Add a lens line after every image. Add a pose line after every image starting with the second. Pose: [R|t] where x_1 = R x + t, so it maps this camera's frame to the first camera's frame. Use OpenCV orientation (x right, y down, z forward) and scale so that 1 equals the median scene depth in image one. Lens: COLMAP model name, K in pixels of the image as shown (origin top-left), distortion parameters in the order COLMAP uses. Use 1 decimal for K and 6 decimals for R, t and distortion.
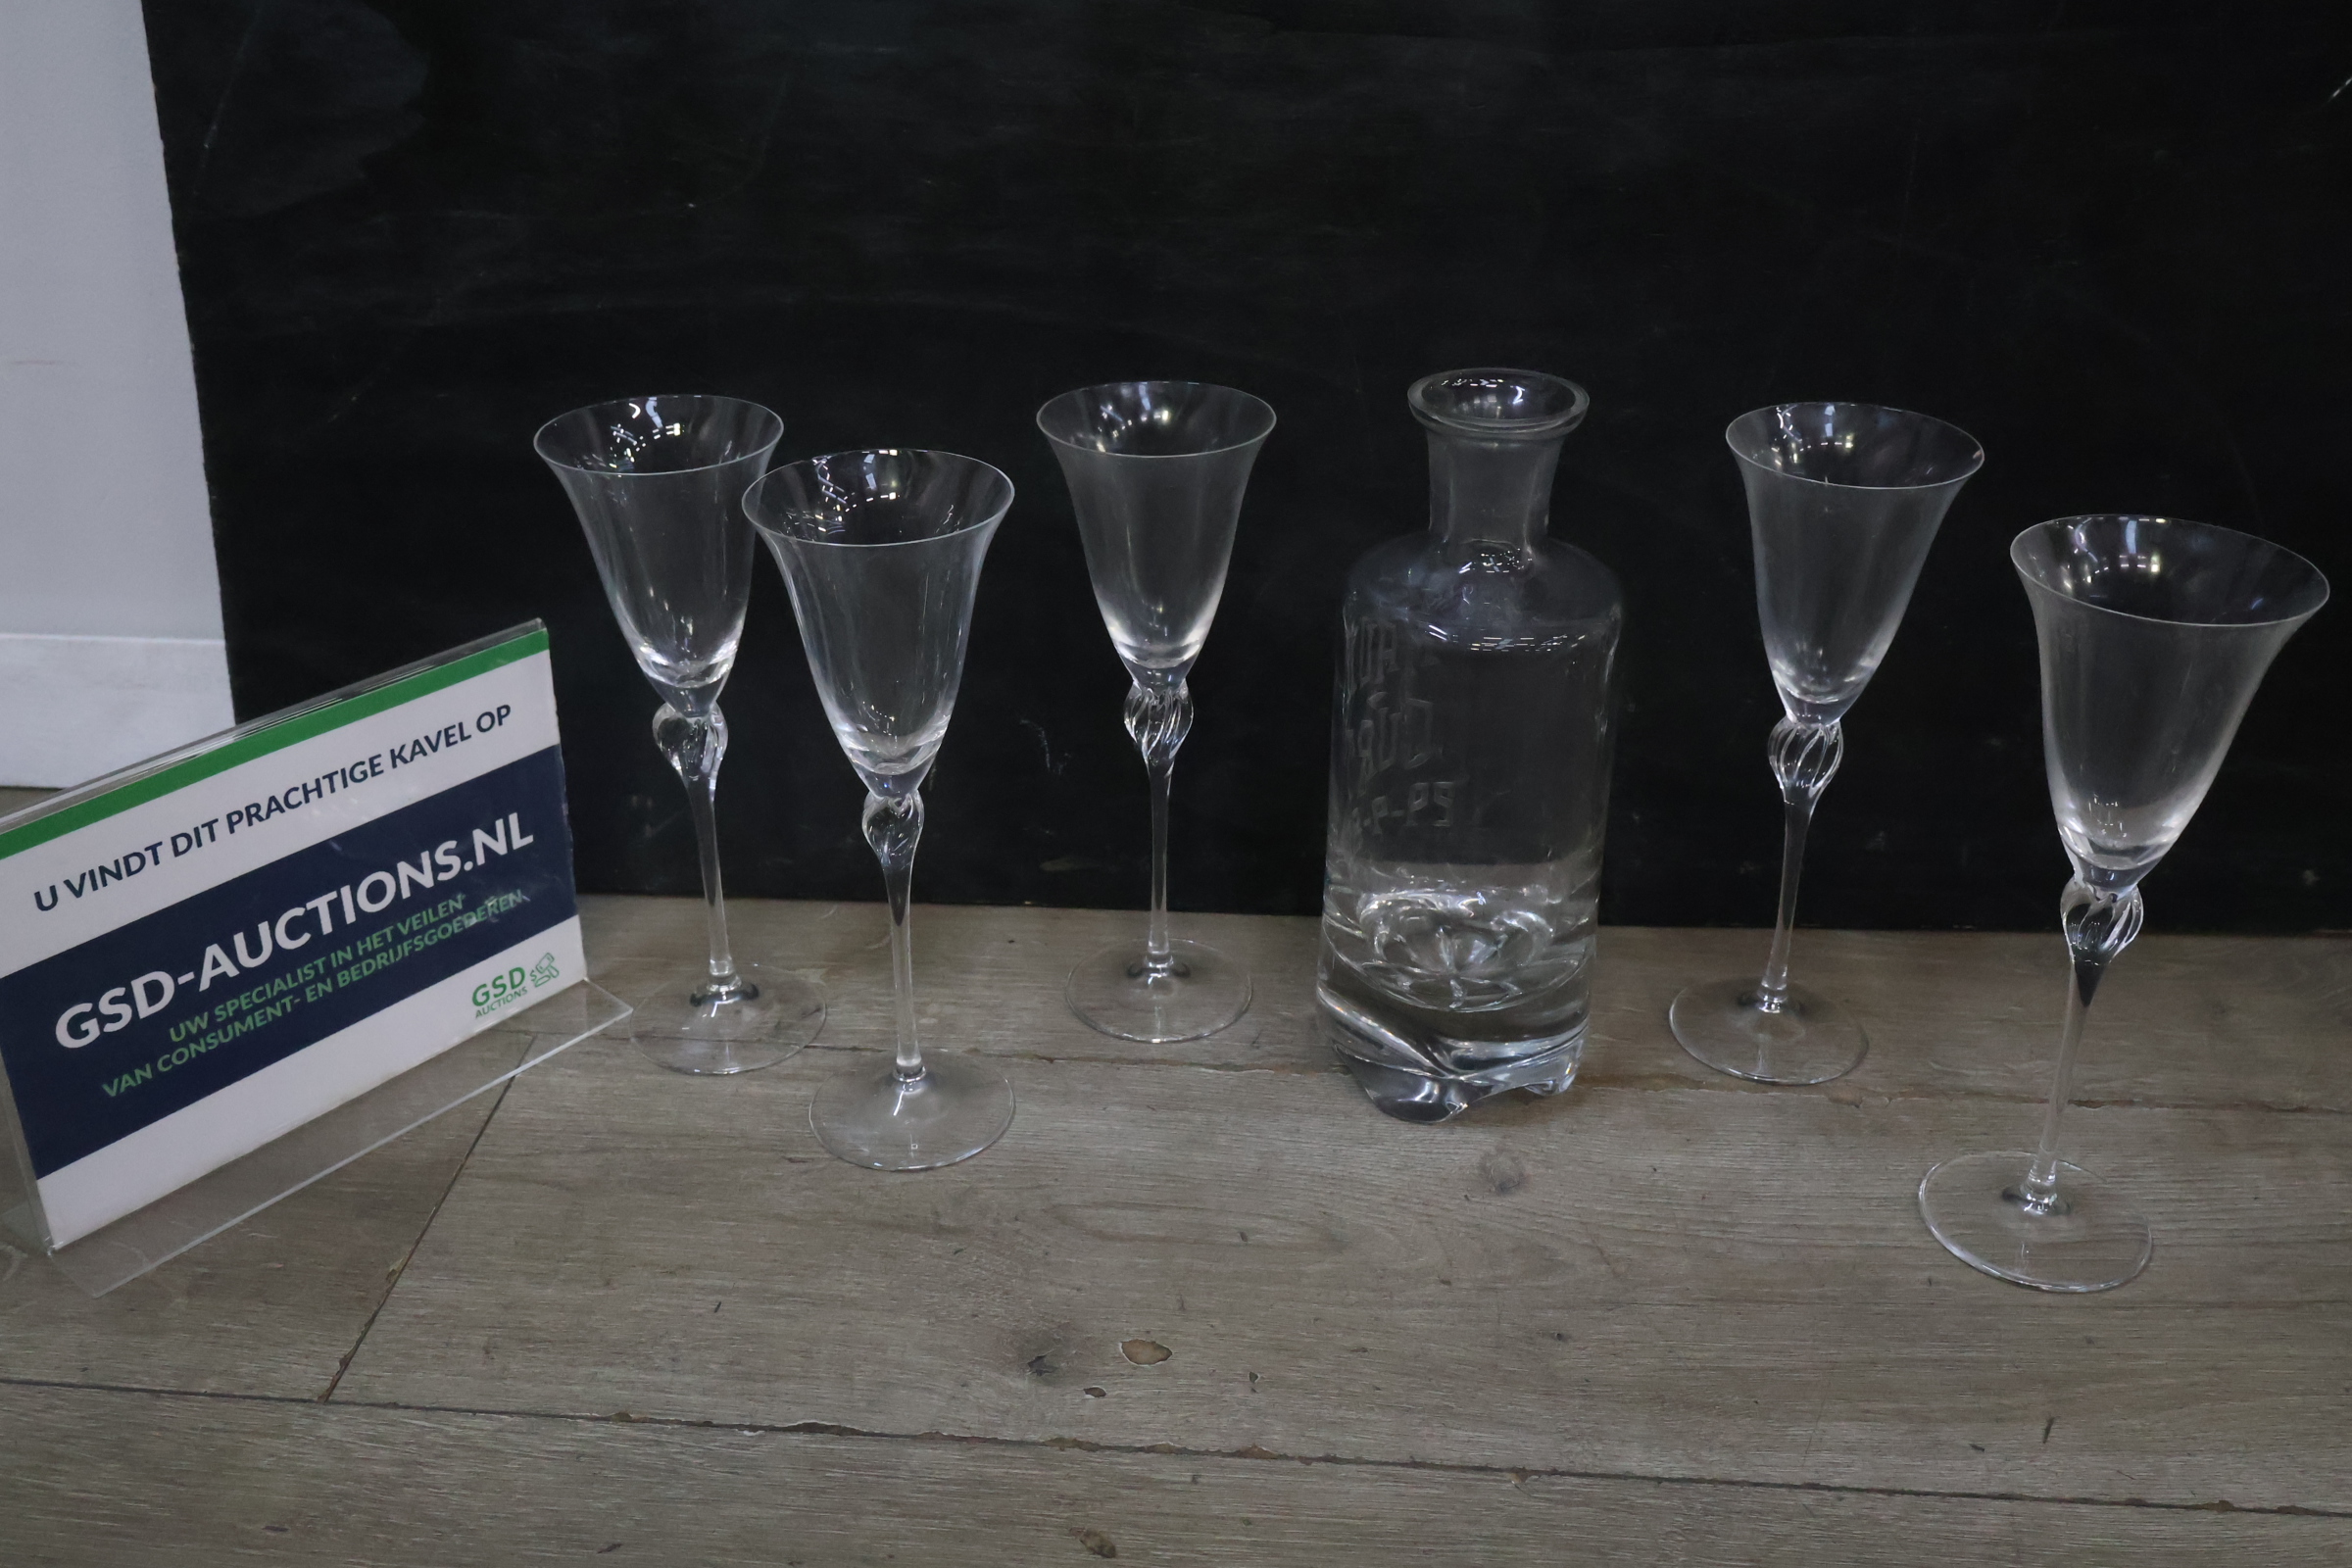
lens RADIAL K [[2223.7, 0, 1167.9], [0, 2223.7, 787.7], [0, 0, 1]] dist [0.006358, 0.000000]
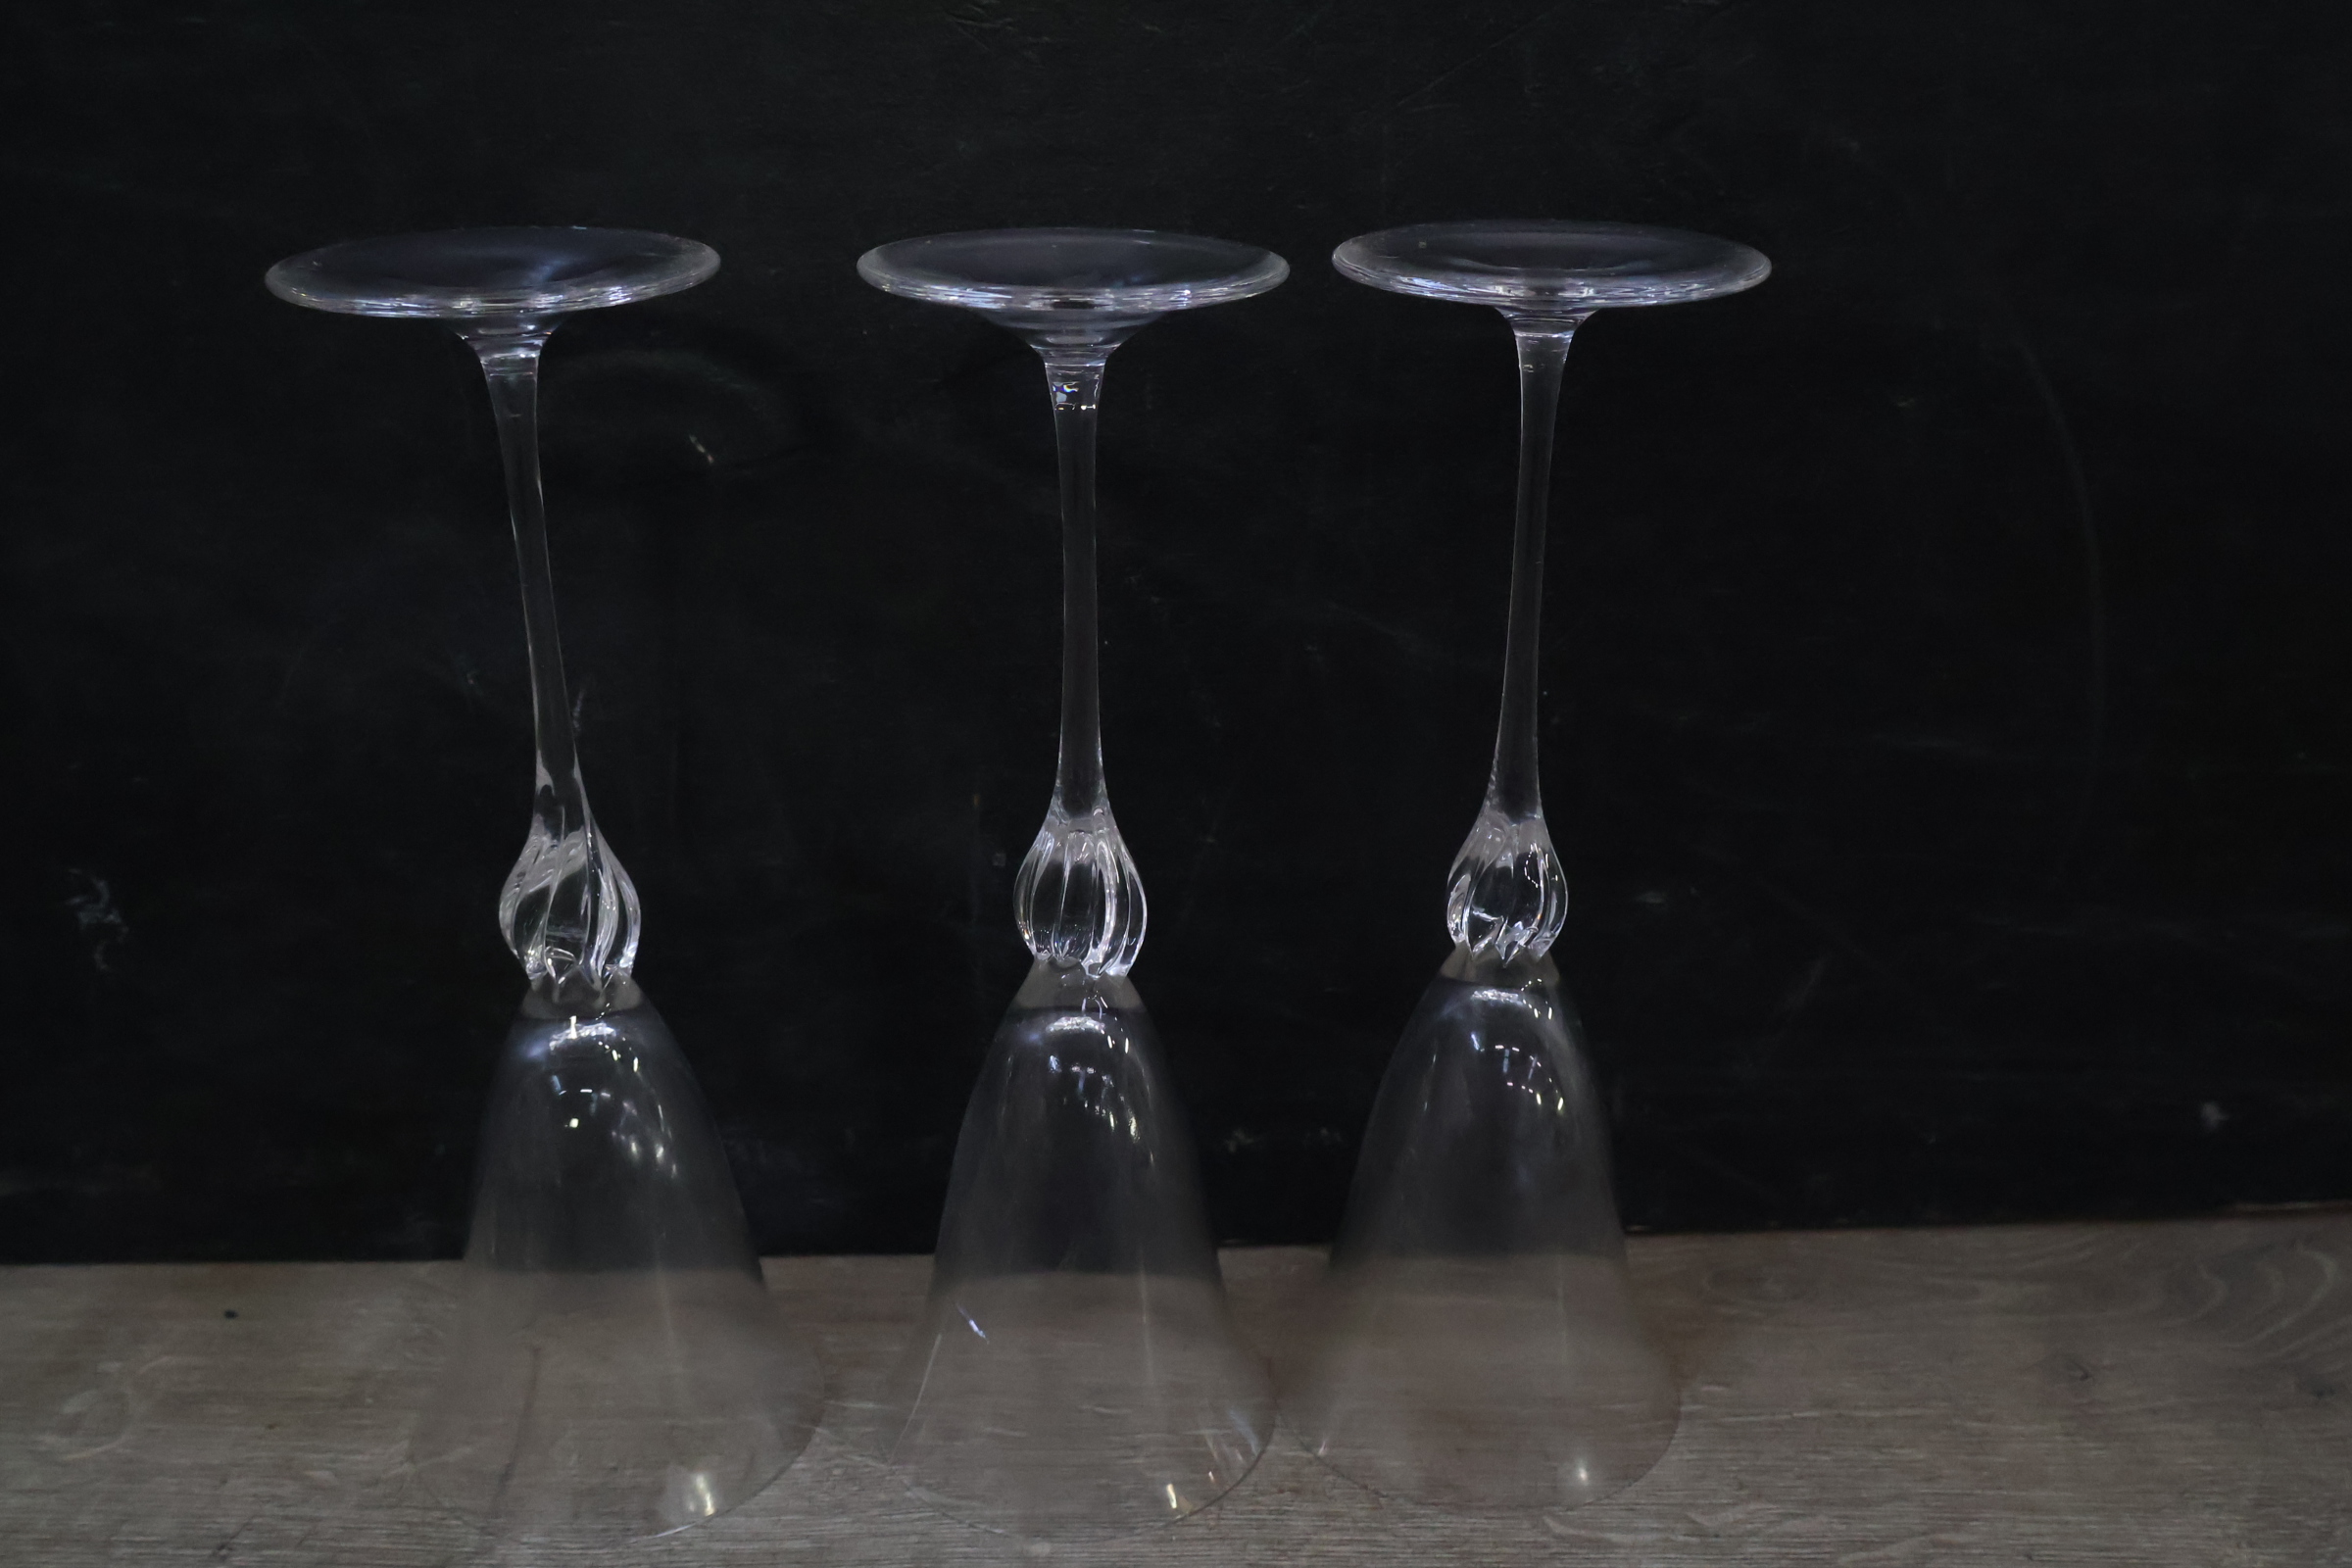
lens RADIAL K [[2223.7, 0, 1169.9], [0, 2223.7, 765.8], [0, 0, 1]] dist [0.006358, 0.000000]
pose [[0.997002, -0.031728, 0.070564, 0.239898], [0.038995, 0.993800, -0.104117, 0.000101], [-0.066823, 0.106556, 0.992059, 0.507774]]
